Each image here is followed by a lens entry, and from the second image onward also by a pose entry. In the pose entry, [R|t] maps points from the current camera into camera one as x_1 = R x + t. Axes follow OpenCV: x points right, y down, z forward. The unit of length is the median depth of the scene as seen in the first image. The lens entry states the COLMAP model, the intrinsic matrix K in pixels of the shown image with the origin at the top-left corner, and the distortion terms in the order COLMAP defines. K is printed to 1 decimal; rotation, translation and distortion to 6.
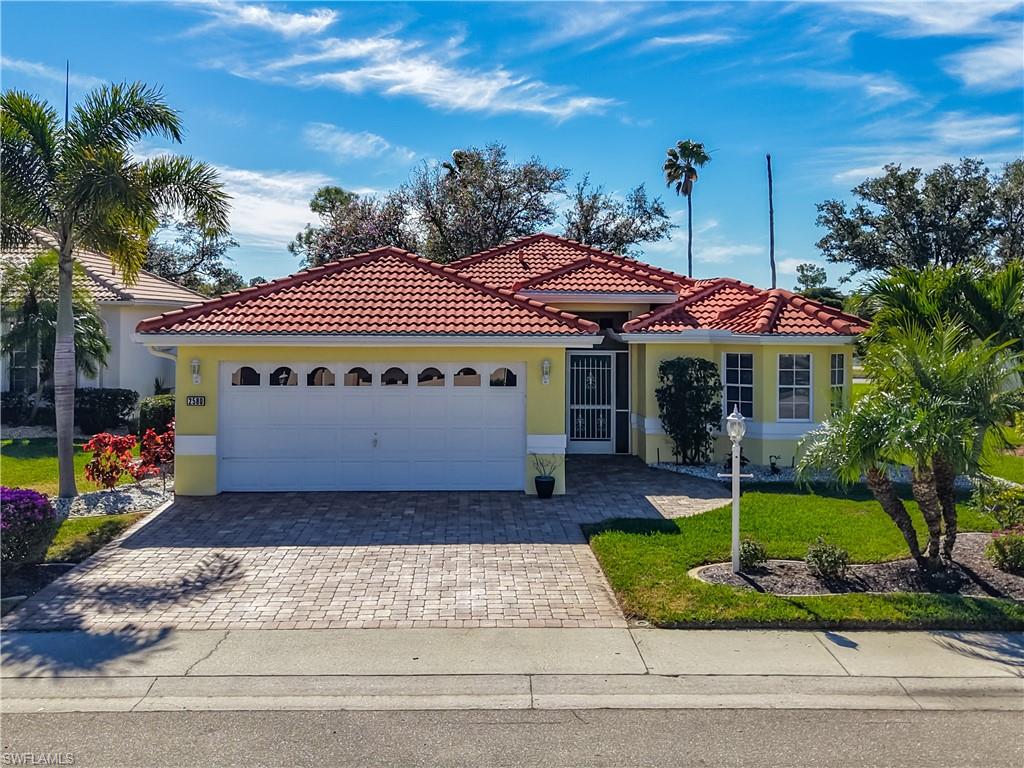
lens RADIAL K [[1072.1, 0, 478.5], [0, 1072.1, 384.1], [0, 0, 1]] dist [0.016859, -0.000716]
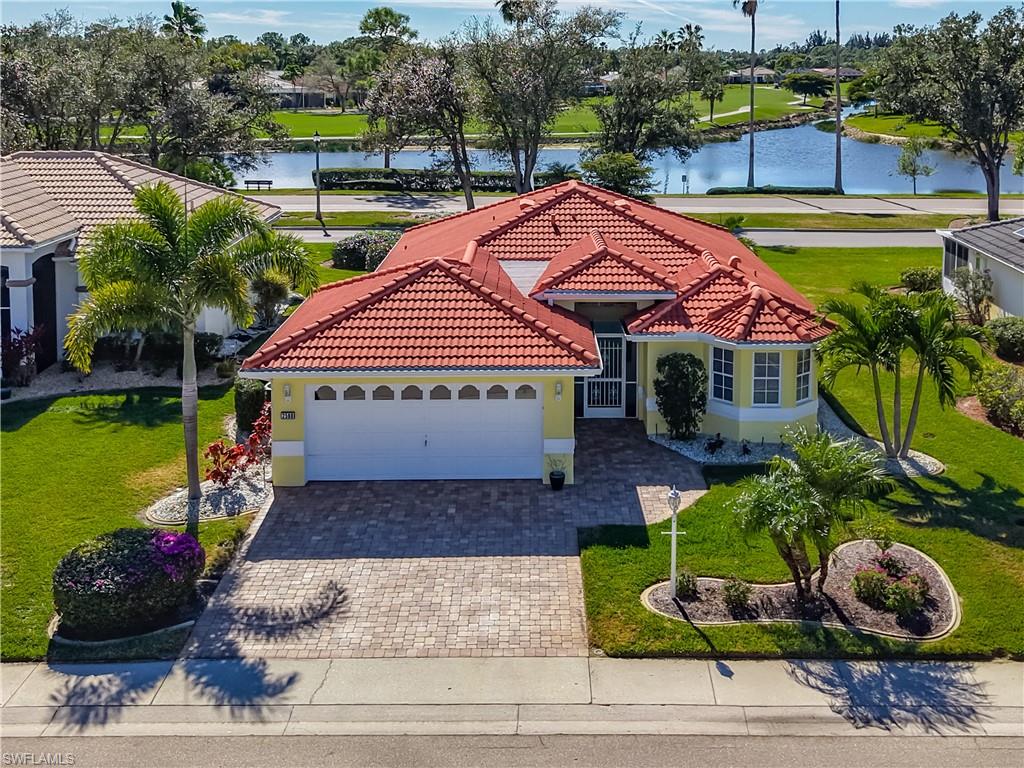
lens RADIAL K [[1223.4, 0, 514.0], [0, 1223.4, 218.5], [0, 0, 1]] dist [0.026734, -0.042225]
pose [[0.999563, -0.000882, -0.029546, 0.054303], [0.003591, 0.995774, 0.091764, -0.358665], [0.029340, -0.091830, 0.995342, -0.447111]]
